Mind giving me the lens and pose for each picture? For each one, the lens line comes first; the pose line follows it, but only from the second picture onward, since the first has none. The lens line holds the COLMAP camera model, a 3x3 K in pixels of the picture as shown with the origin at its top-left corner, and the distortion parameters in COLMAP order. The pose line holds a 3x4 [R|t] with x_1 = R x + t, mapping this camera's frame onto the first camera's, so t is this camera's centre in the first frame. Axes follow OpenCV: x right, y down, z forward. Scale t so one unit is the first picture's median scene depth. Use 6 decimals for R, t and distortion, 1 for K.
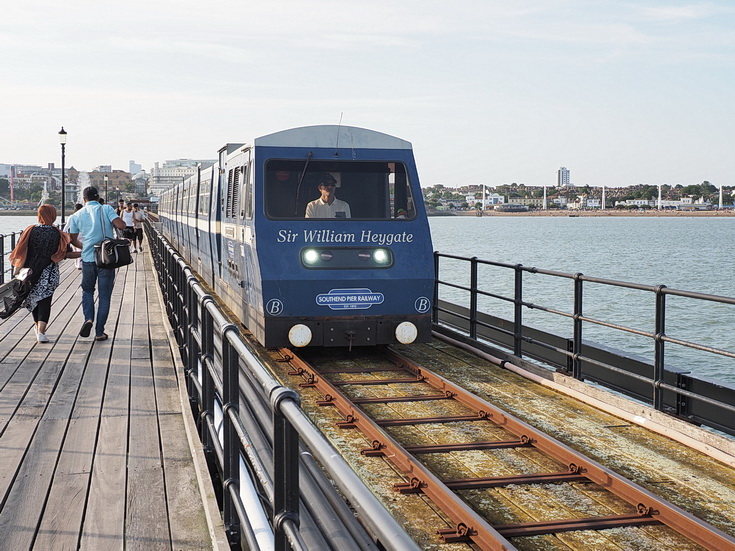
lens RADIAL K [[975.4, 0, 367.5], [0, 975.4, 275.5], [0, 0, 1]] dist [0.037736, 0.045746]
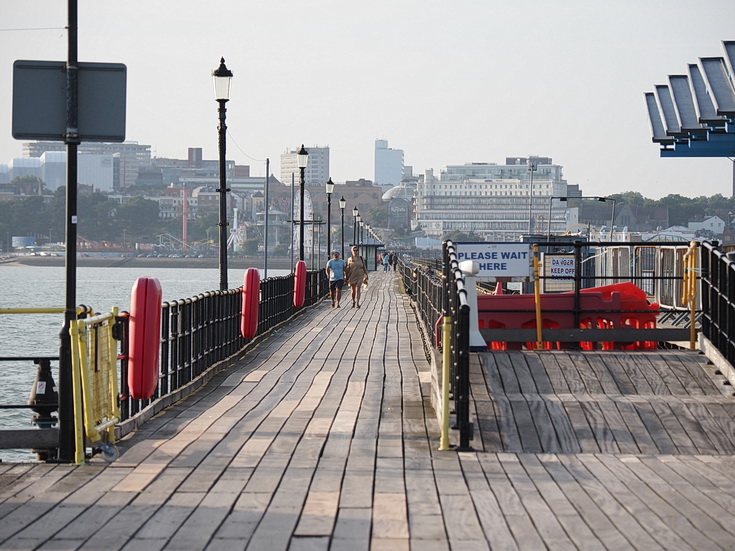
lens RADIAL K [[4279.8, 0, 367.5], [0, 4279.8, 275.5], [0, 0, 1]] dist [-0.012181, -0.403662]
pose [[0.971565, 0.006980, -0.236669, 0.175192], [-0.022655, 0.997720, -0.063574, 0.051995], [0.235686, 0.067128, 0.969508, -0.728473]]
